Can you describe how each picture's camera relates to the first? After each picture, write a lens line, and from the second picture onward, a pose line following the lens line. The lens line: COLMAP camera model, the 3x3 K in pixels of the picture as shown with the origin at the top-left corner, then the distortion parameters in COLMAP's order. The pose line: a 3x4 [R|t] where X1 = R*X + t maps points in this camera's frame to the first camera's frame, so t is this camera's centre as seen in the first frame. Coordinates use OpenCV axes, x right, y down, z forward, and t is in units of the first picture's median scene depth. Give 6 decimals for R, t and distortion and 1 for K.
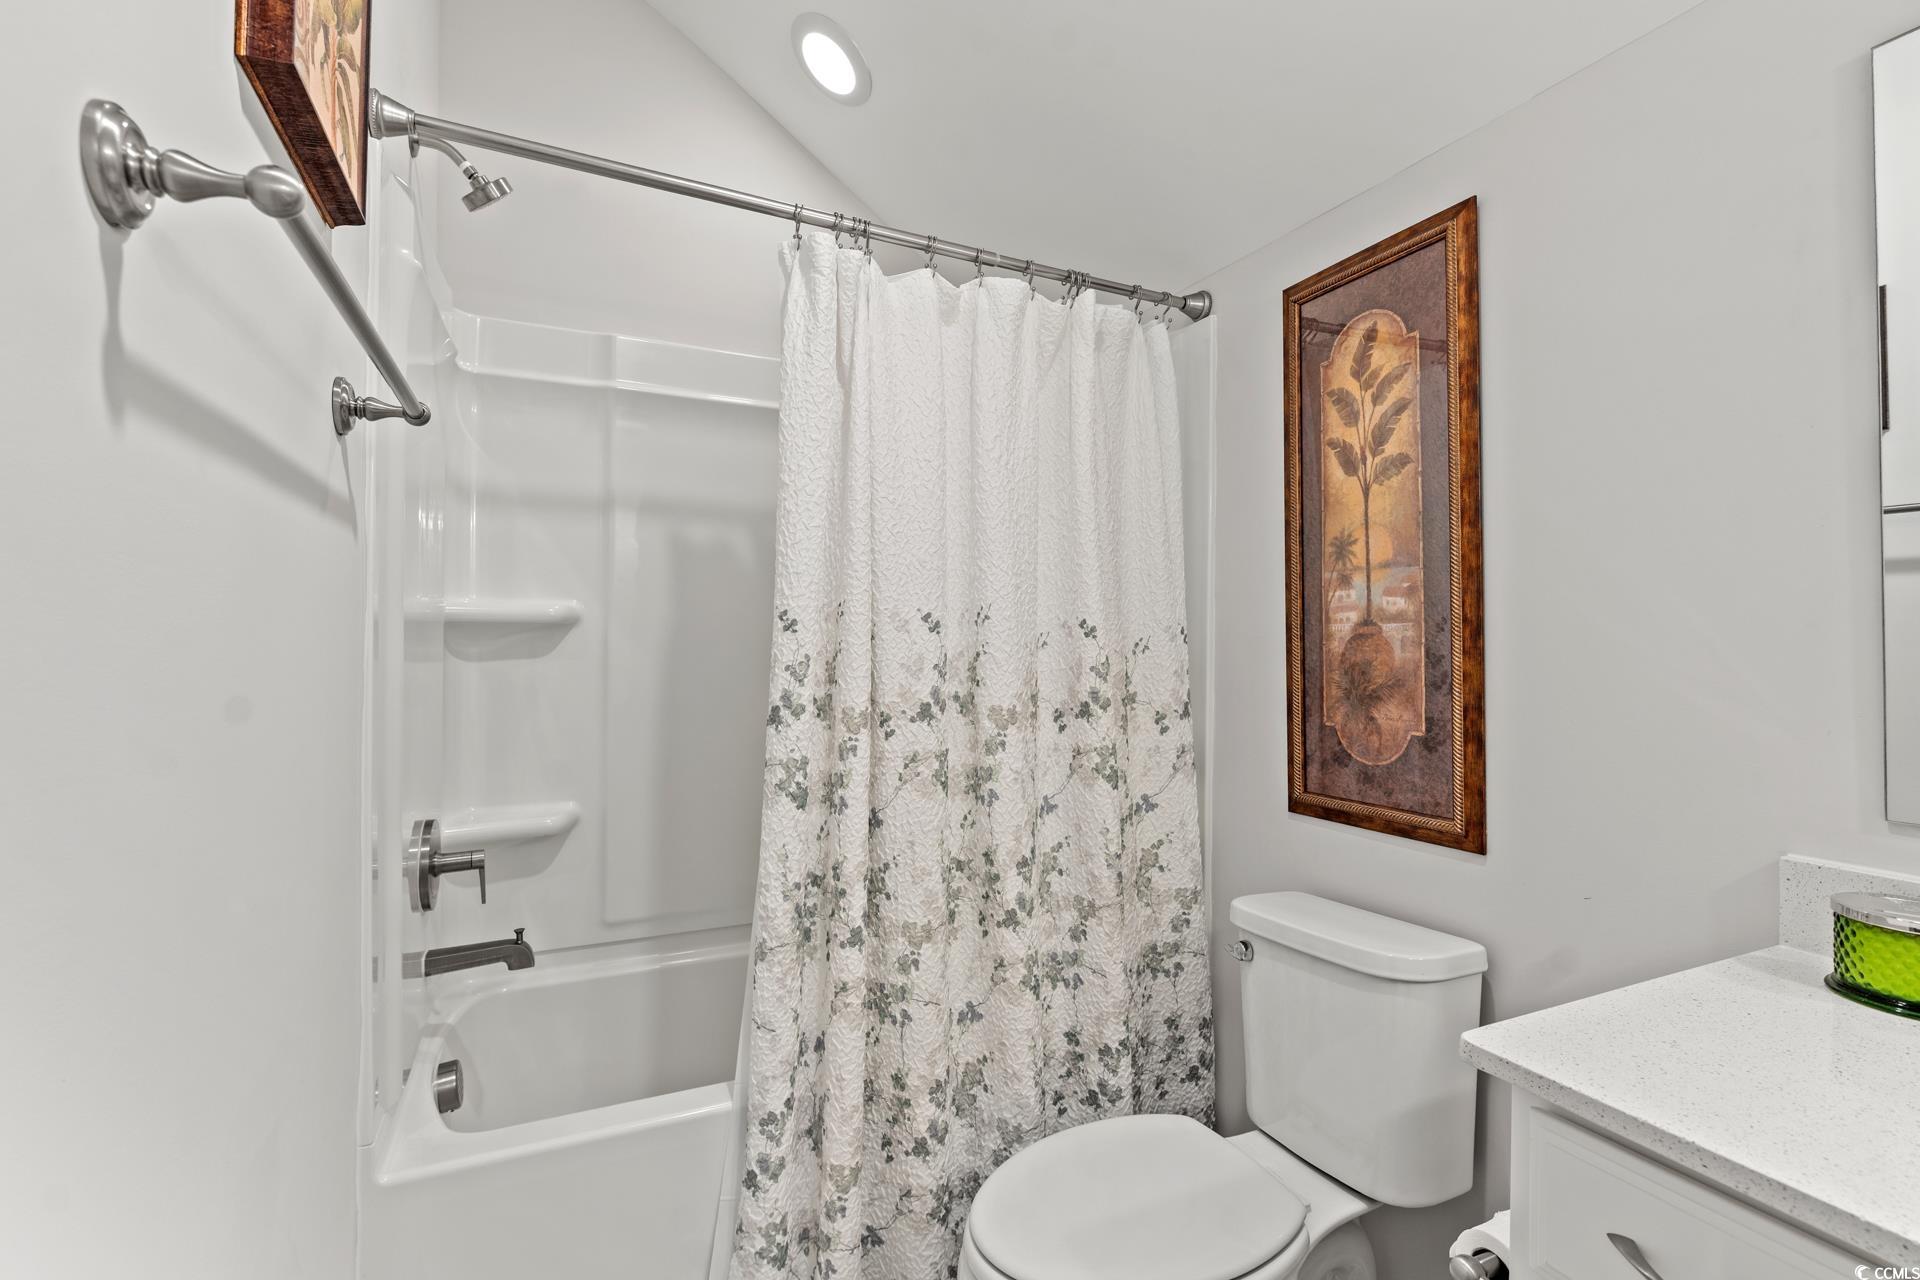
lens RADIAL K [[852.0, 0, 960.2], [0, 852.0, 641.9], [0, 0, 1]] dist [-0.002455, -0.000445]
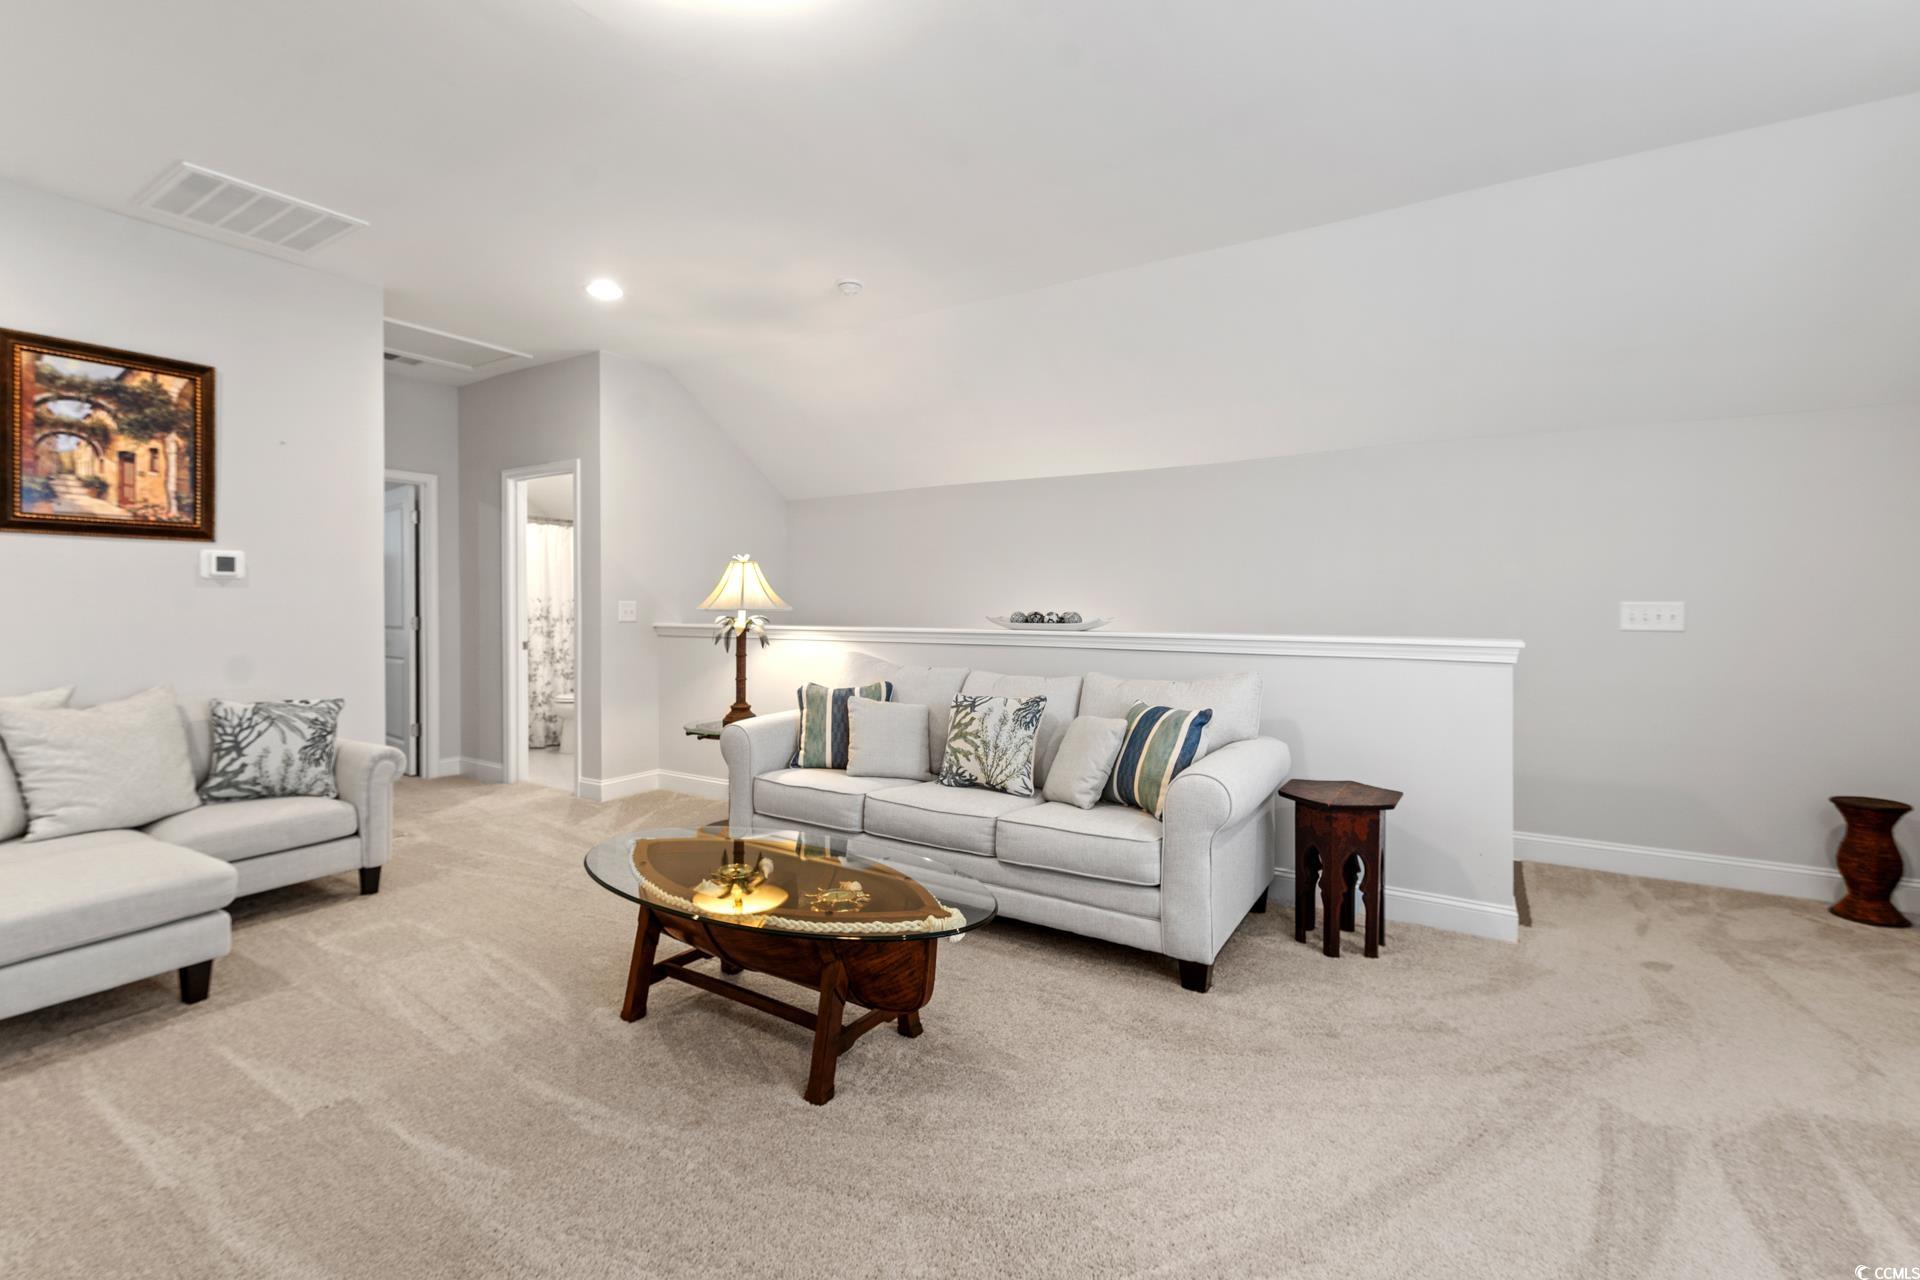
lens RADIAL K [[852.0, 0, 955.9], [0, 852.0, 630.3], [0, 0, 1]] dist [-0.002455, -0.000445]
pose [[0.844804, -0.019425, 0.534723, -0.606690], [-0.004545, 0.999044, 0.043473, -0.071983], [-0.535057, -0.039156, 0.843908, -4.230173]]
